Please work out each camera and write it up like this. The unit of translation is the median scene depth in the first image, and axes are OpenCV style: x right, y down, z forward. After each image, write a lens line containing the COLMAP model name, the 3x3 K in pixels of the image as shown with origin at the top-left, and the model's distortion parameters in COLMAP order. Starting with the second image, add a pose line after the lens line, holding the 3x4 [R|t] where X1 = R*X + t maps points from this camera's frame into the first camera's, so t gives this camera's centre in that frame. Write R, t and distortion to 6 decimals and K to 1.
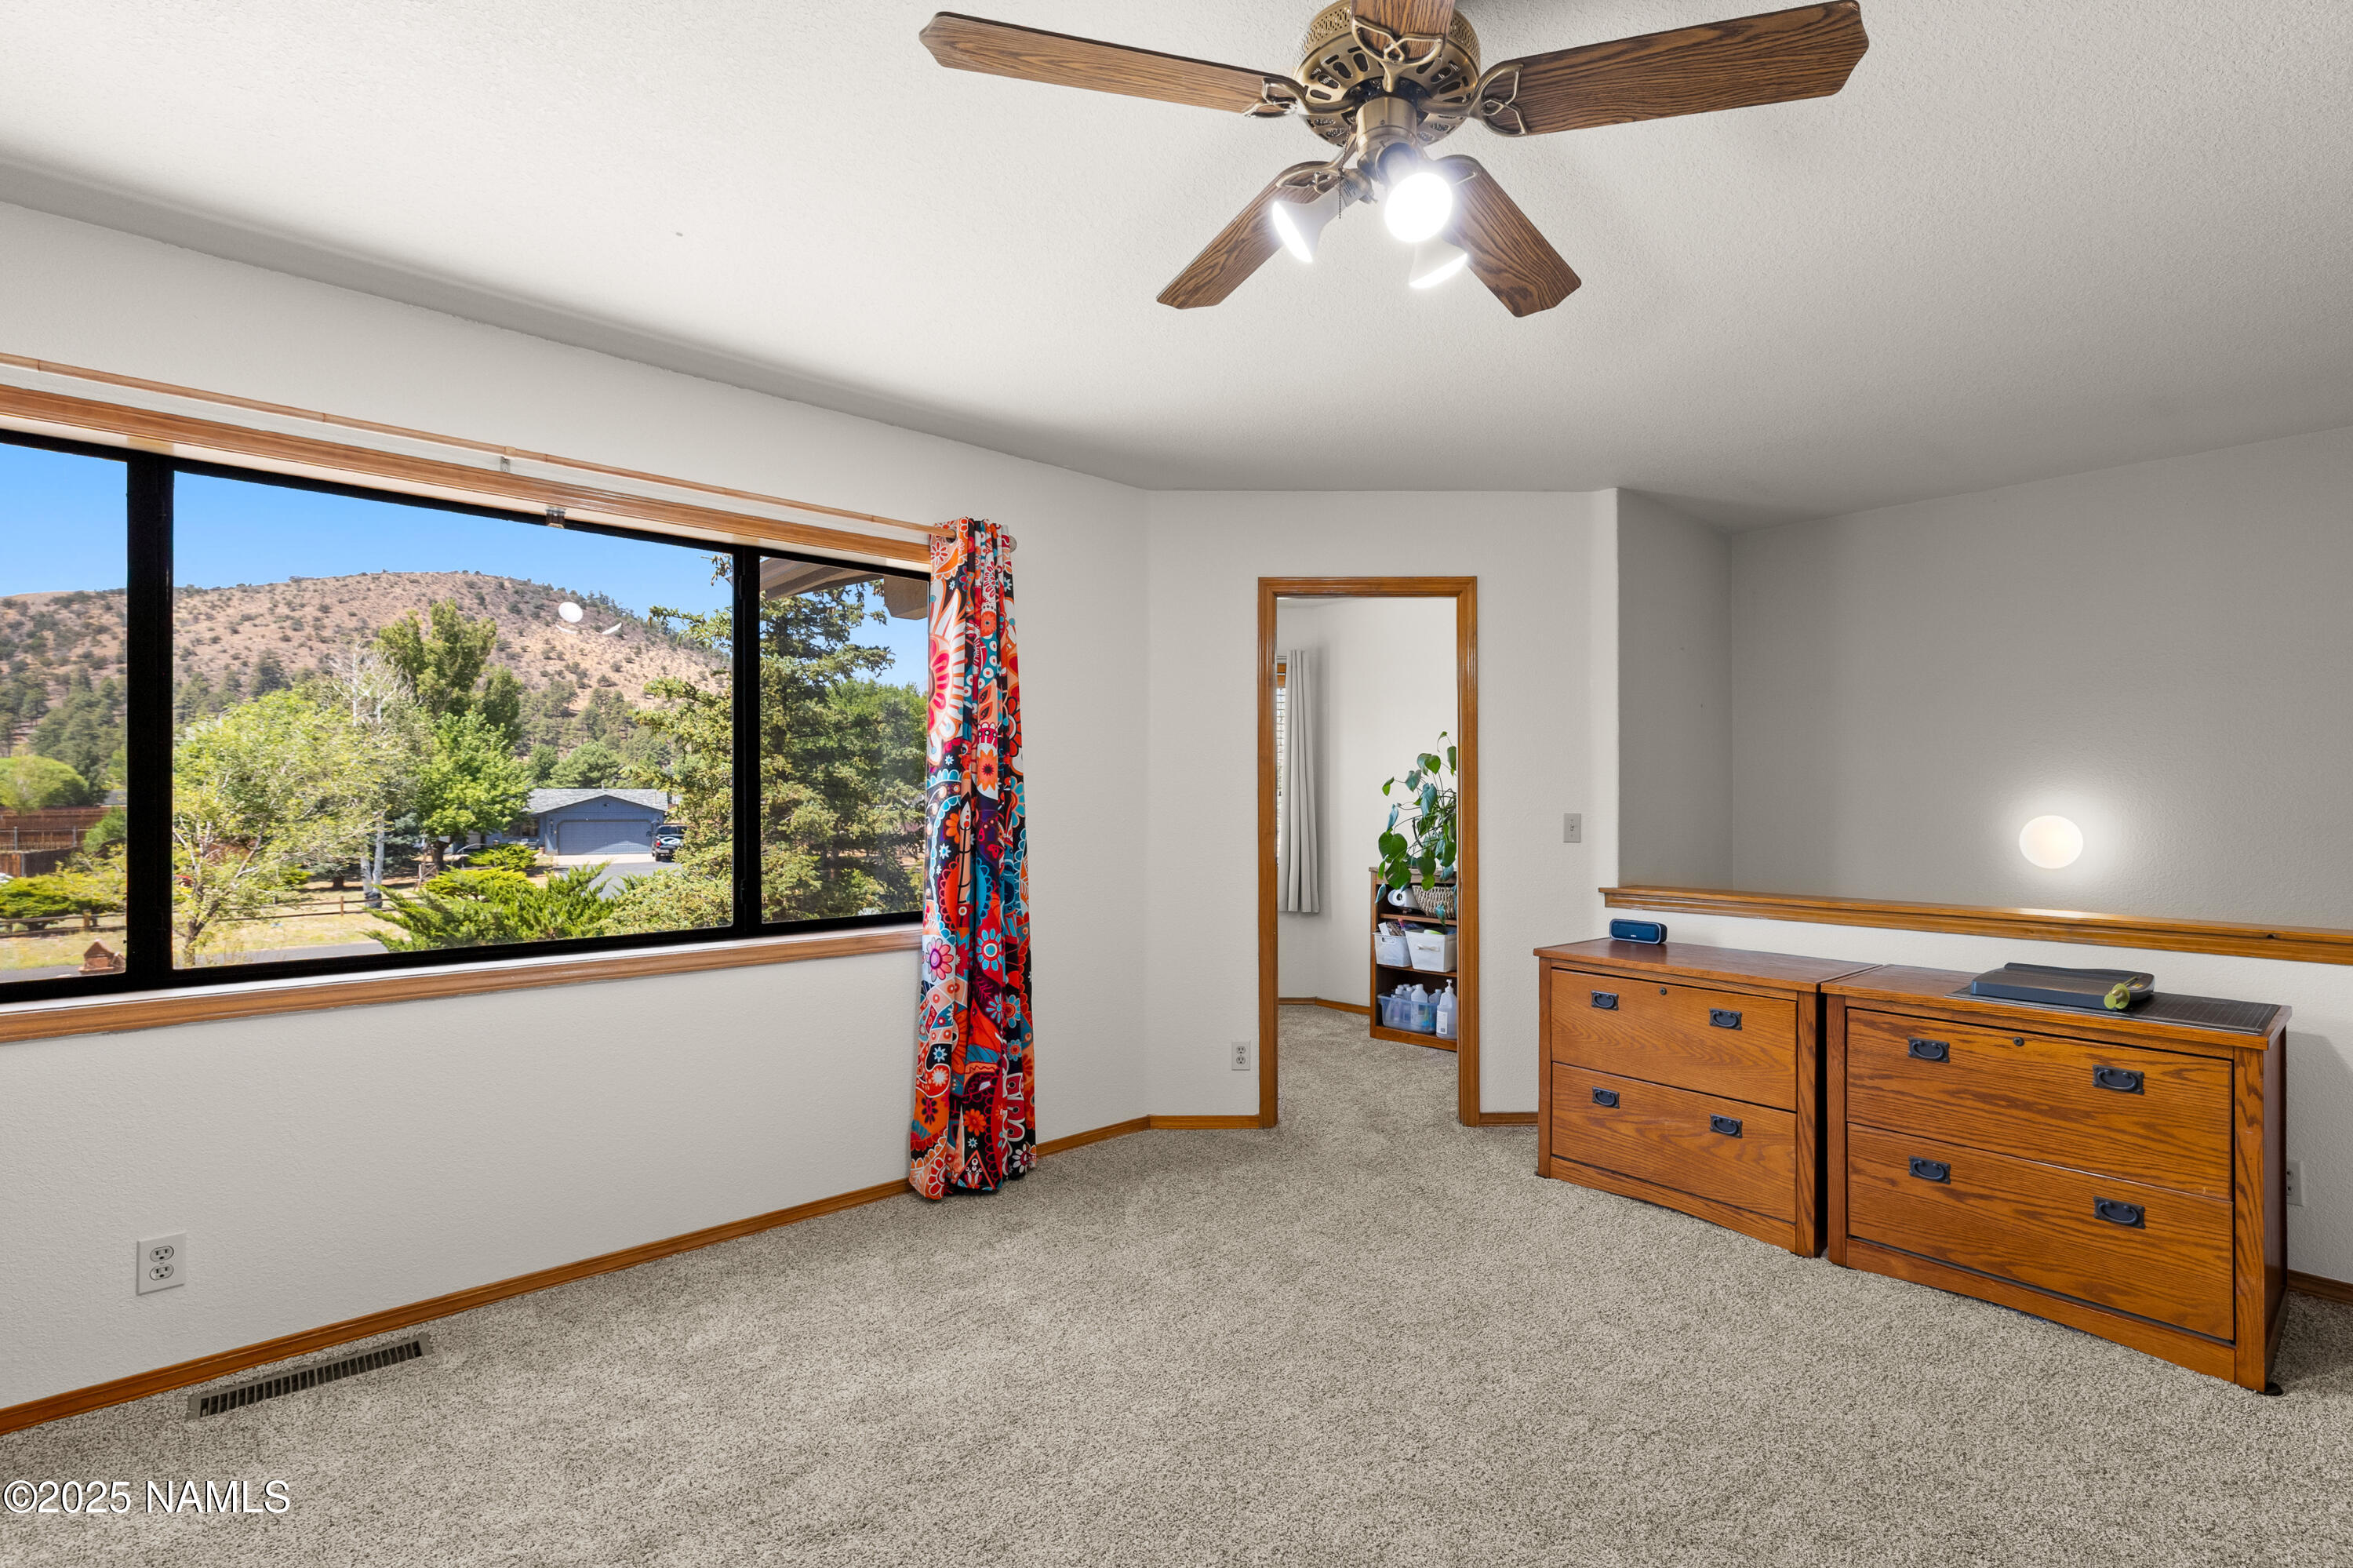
lens RADIAL K [[1057.4, 0, 1314.1], [0, 1057.4, 798.8], [0, 0, 1]] dist [-0.000649, -0.000187]
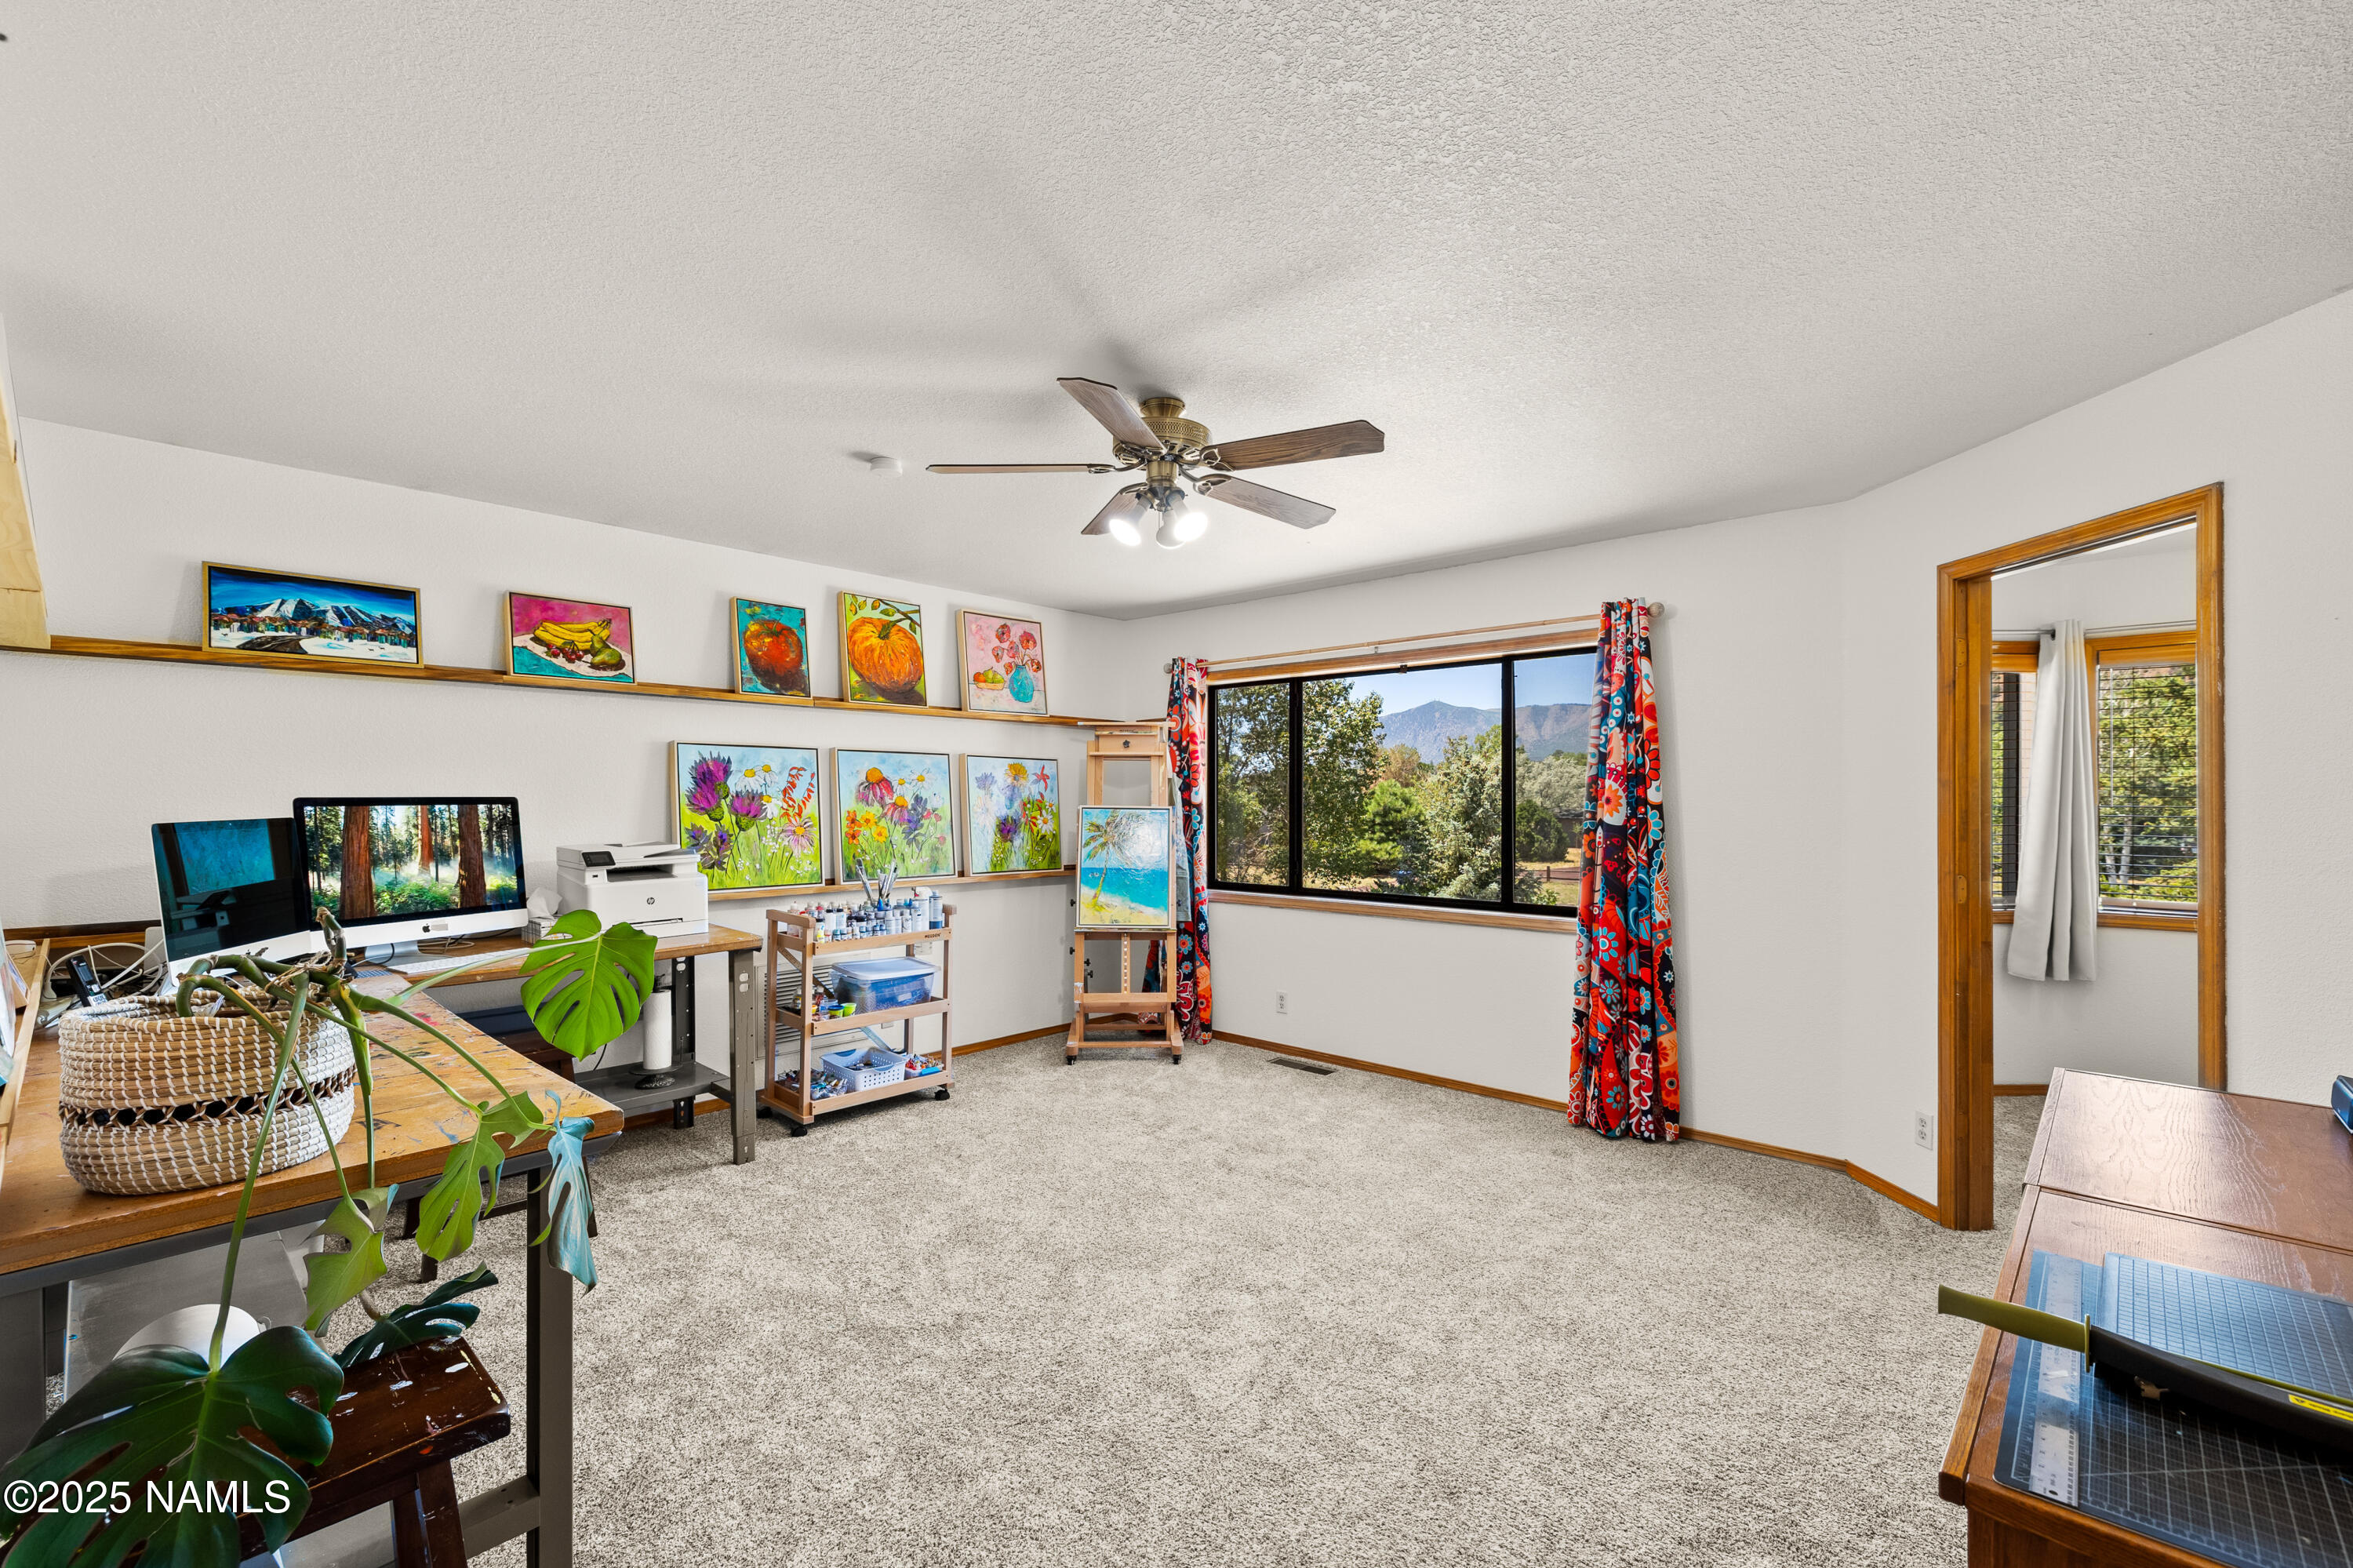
lens RADIAL K [[1014.1, 0, 1220.2], [0, 1014.1, 811.1], [0, 0, 1]] dist [-0.001288, 0.001766]
pose [[0.062323, 0.012044, -0.997983, 0.859170], [-0.000969, 0.999927, 0.012007, -0.029379], [0.998056, 0.000219, 0.062330, 0.460808]]
